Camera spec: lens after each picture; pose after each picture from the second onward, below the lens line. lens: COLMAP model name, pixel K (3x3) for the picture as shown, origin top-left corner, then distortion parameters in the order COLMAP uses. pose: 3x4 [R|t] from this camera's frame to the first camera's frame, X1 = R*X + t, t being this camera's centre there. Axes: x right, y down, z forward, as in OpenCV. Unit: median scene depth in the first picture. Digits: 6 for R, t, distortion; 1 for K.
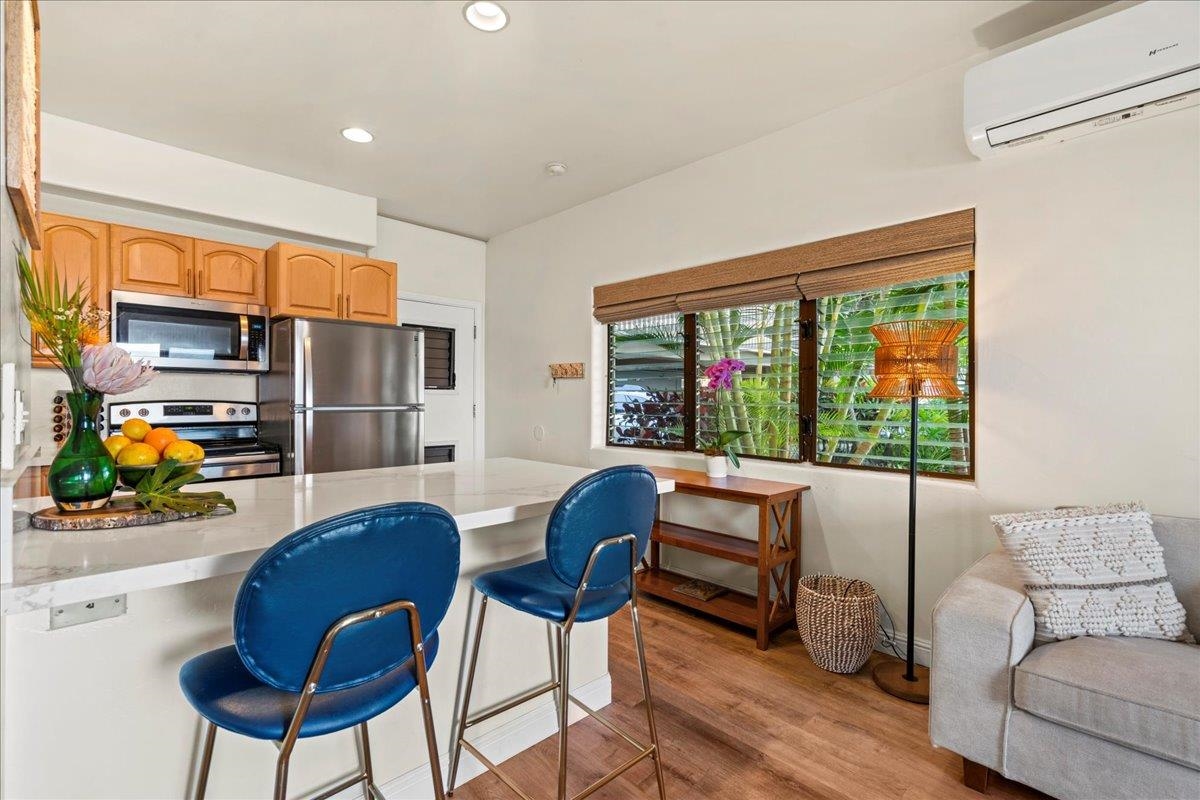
lens RADIAL K [[540.7, 0, 601.5], [0, 540.7, 399.6], [0, 0, 1]] dist [-0.009333, 0.004284]
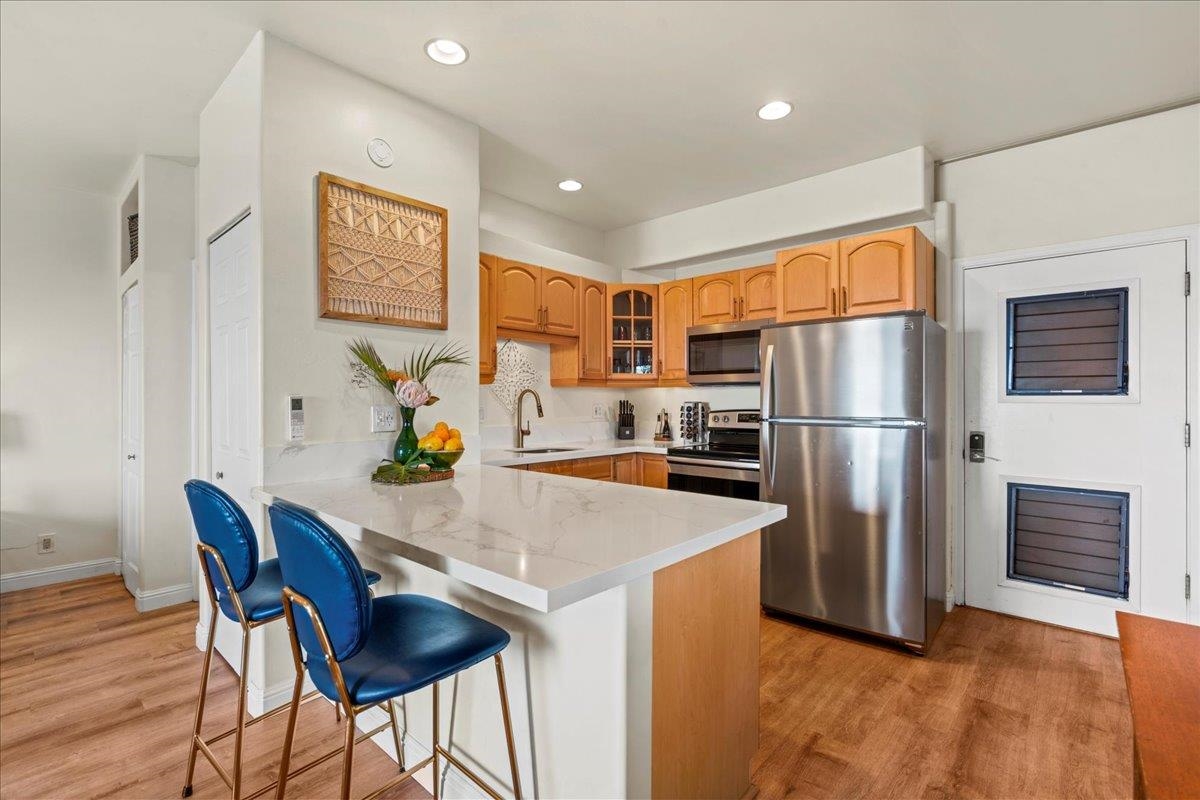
lens RADIAL K [[540.7, 0, 603.4], [0, 540.7, 403.4], [0, 0, 1]] dist [-0.009333, 0.004284]
pose [[0.078514, -0.001573, -0.996912, 0.384838], [-0.000313, 0.999999, -0.001603, -0.010663], [0.996913, 0.000438, 0.078513, 0.627189]]
